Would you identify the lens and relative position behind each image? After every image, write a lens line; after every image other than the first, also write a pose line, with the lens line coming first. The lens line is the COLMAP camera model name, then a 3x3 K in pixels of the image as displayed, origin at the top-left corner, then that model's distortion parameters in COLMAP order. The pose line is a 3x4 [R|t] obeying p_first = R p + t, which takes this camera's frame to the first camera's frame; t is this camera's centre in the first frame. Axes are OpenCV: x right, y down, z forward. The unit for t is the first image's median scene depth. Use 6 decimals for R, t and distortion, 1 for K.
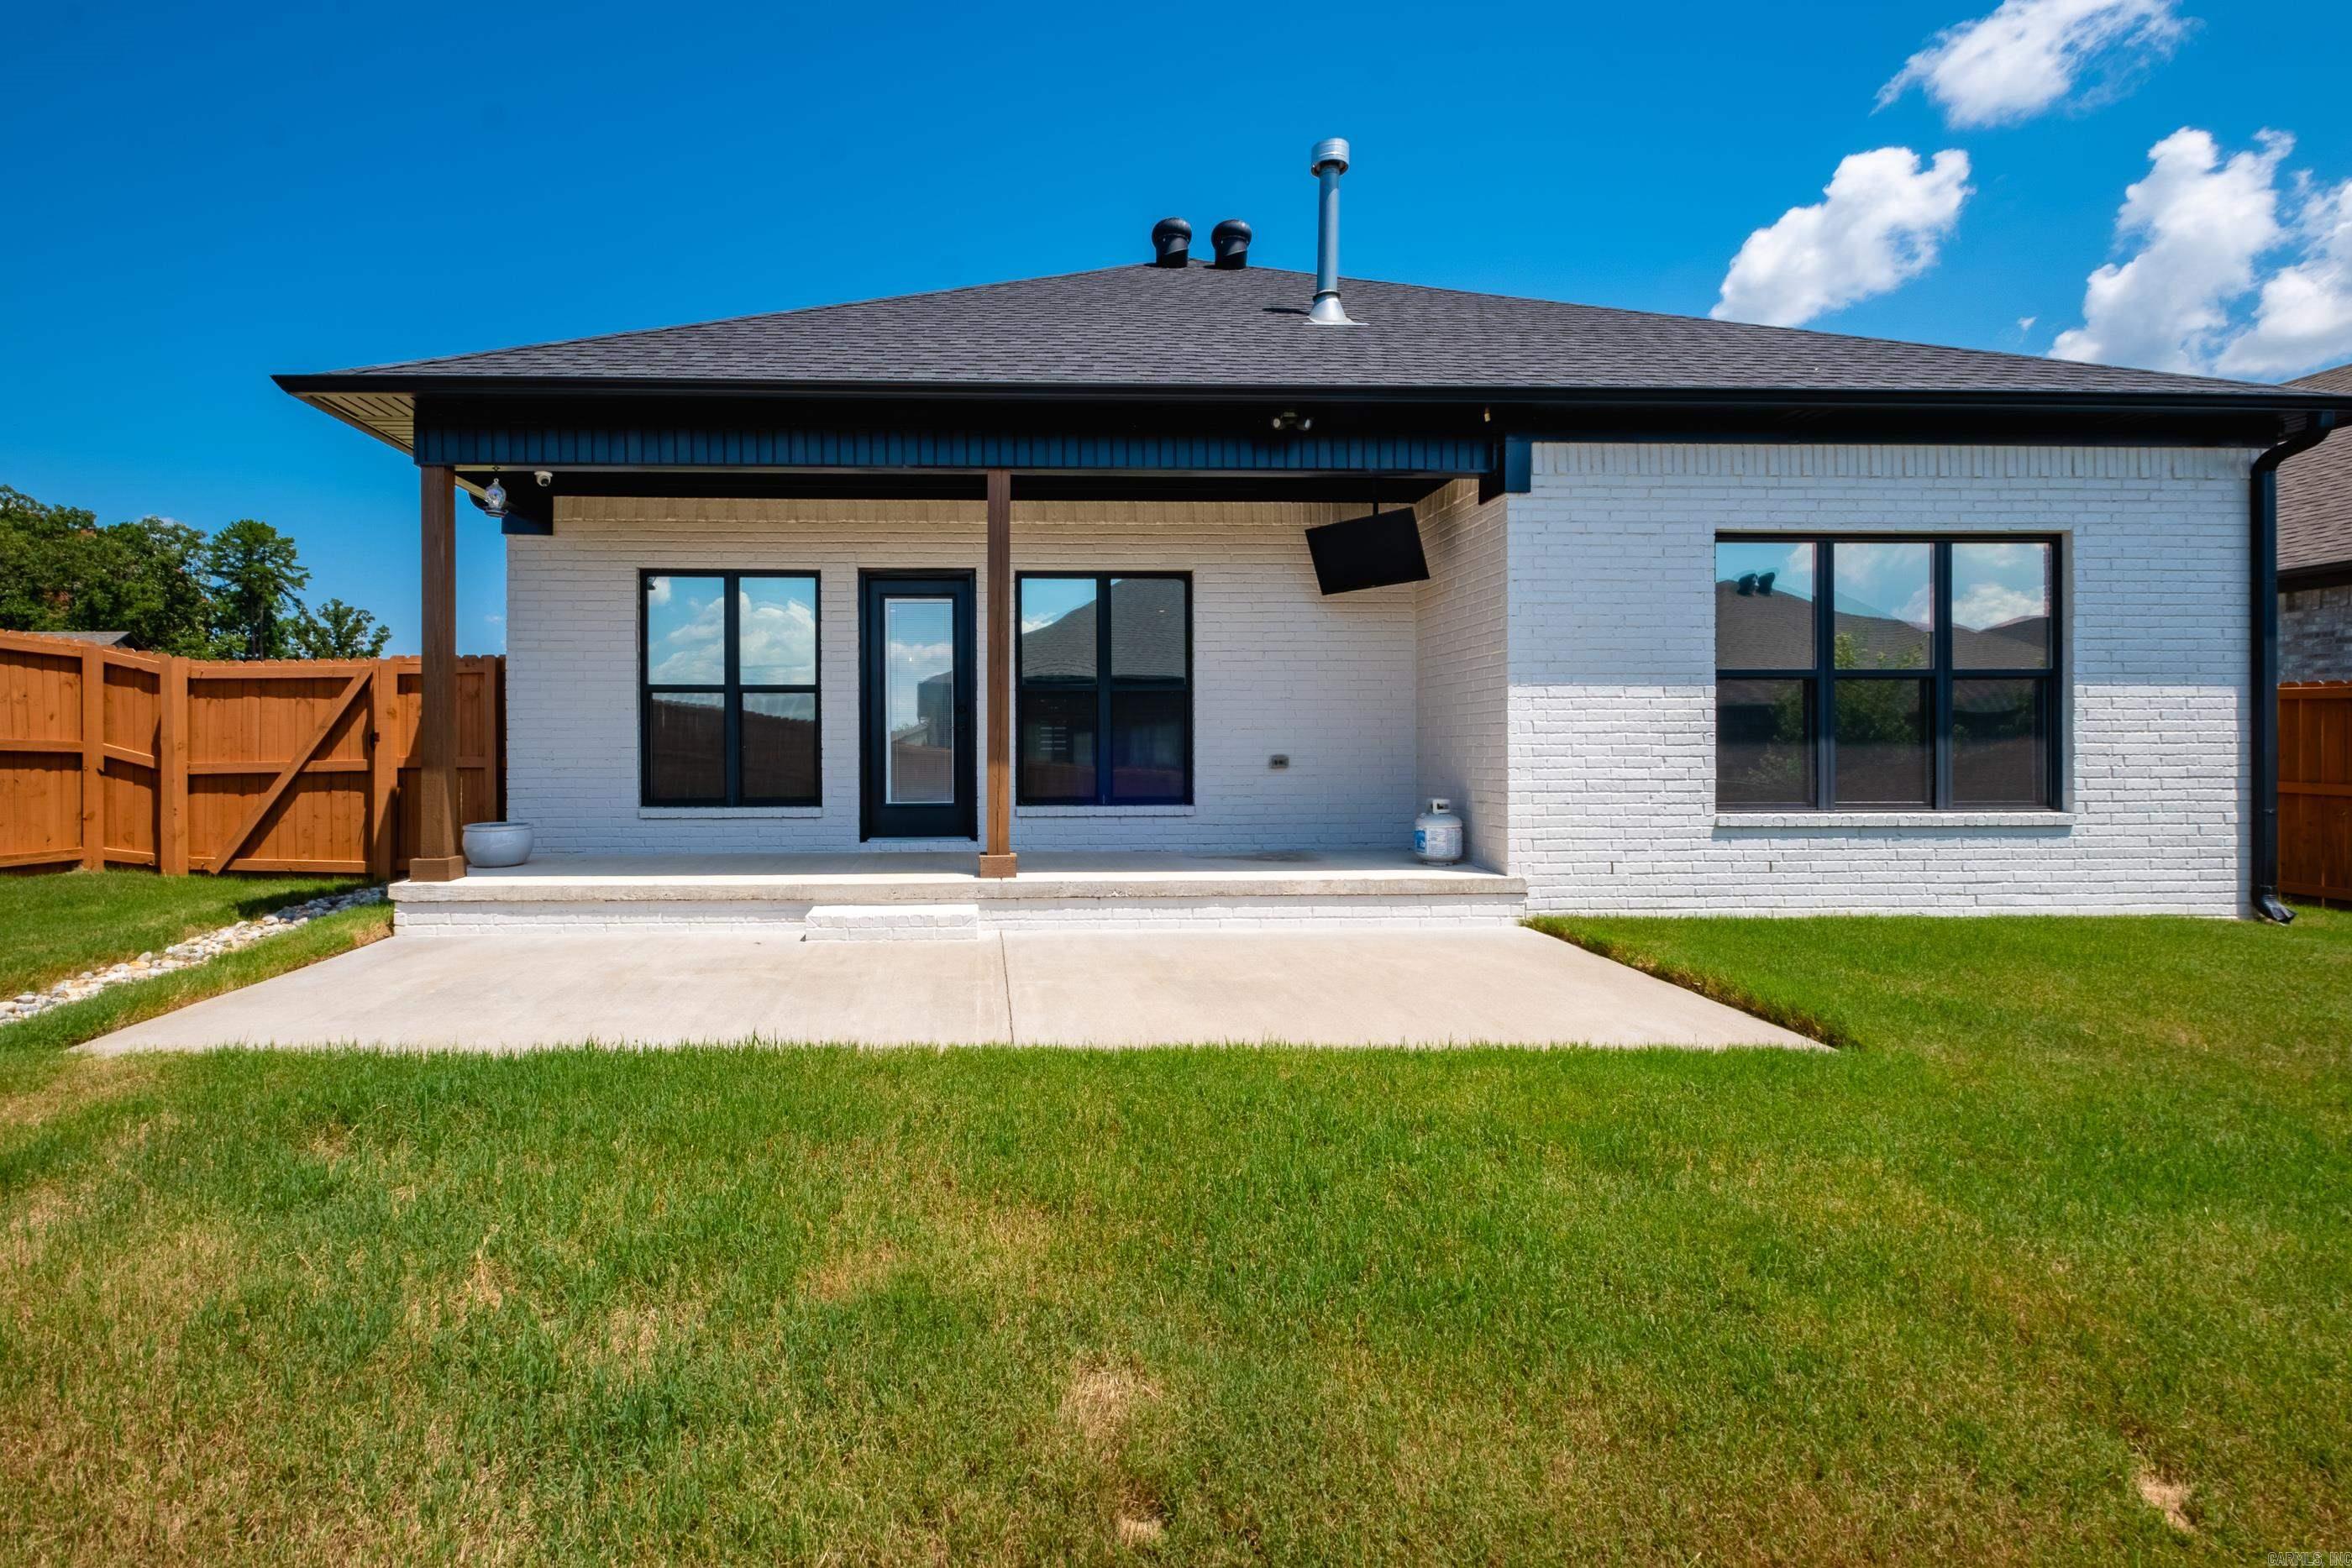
lens RADIAL K [[1019.0, 0, 1166.9], [0, 1019.0, 752.8], [0, 0, 1]] dist [0.000924, -0.000526]
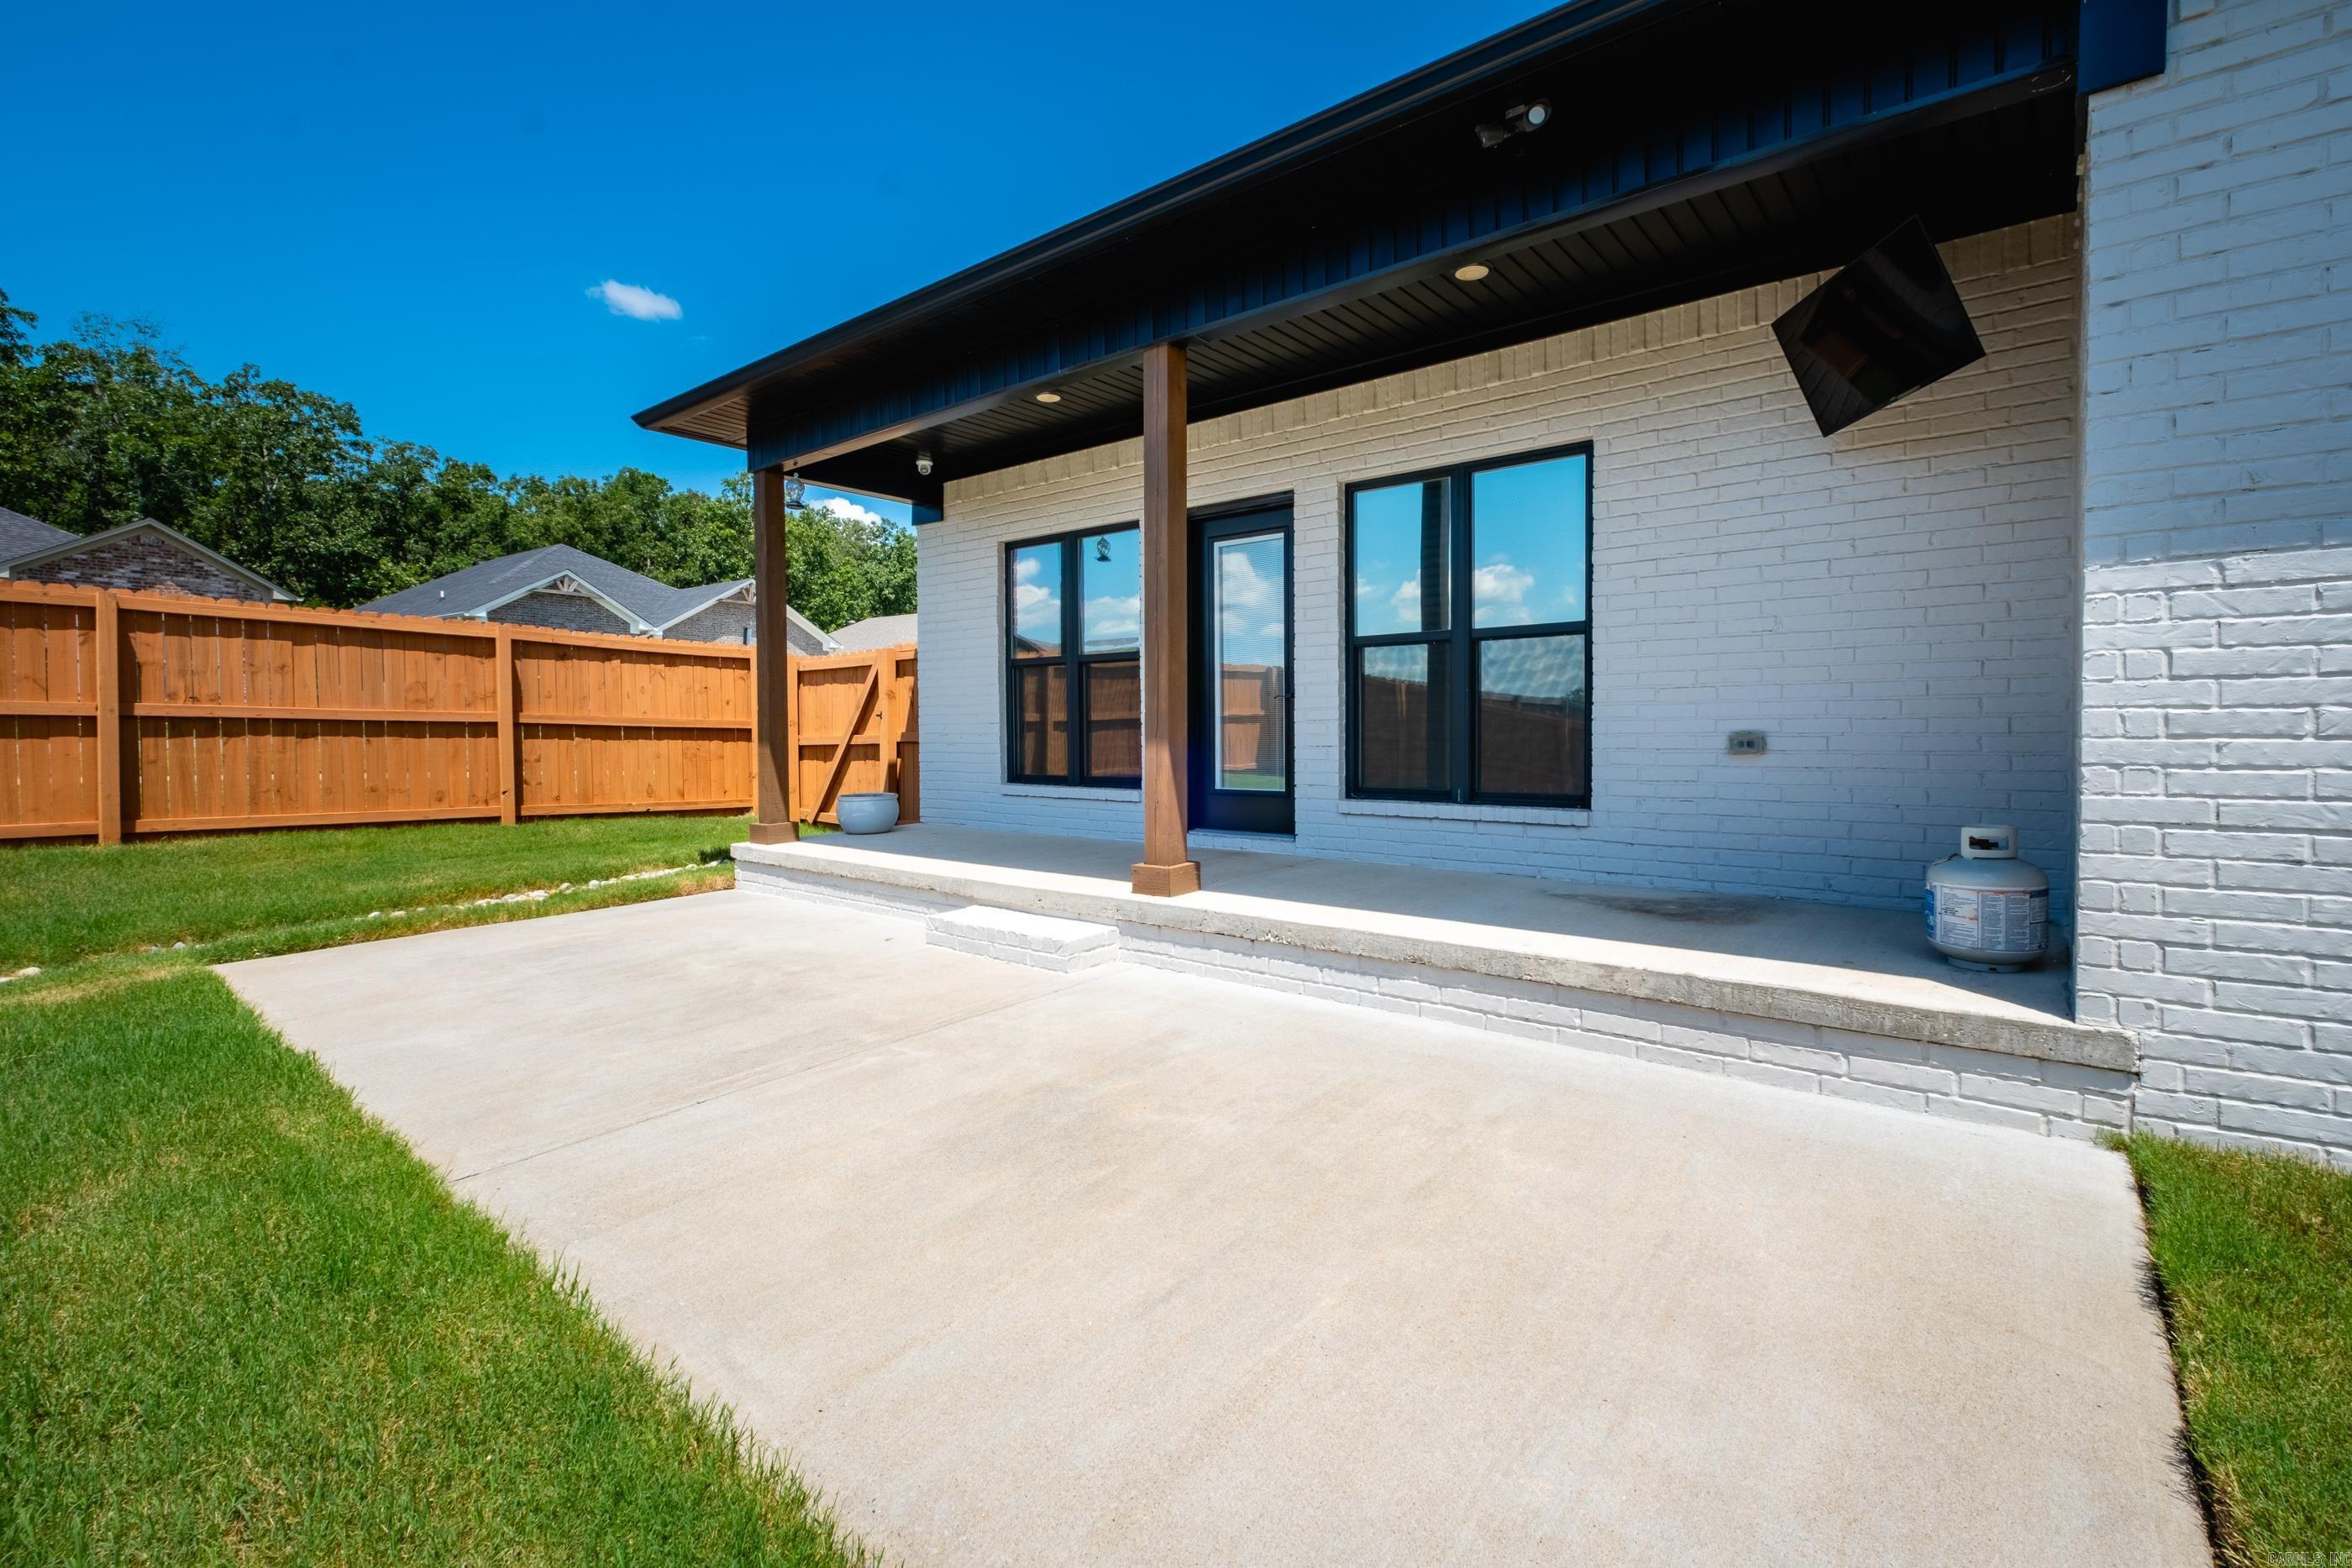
lens RADIAL K [[1068.0, 0, 1169.5], [0, 1068.0, 743.9], [0, 0, 1]] dist [0.010951, -0.000402]
pose [[0.717677, 0.009457, -0.696312, 0.317695], [0.002725, 0.999862, 0.016389, -0.001472], [0.696371, -0.013660, 0.717552, 0.360831]]
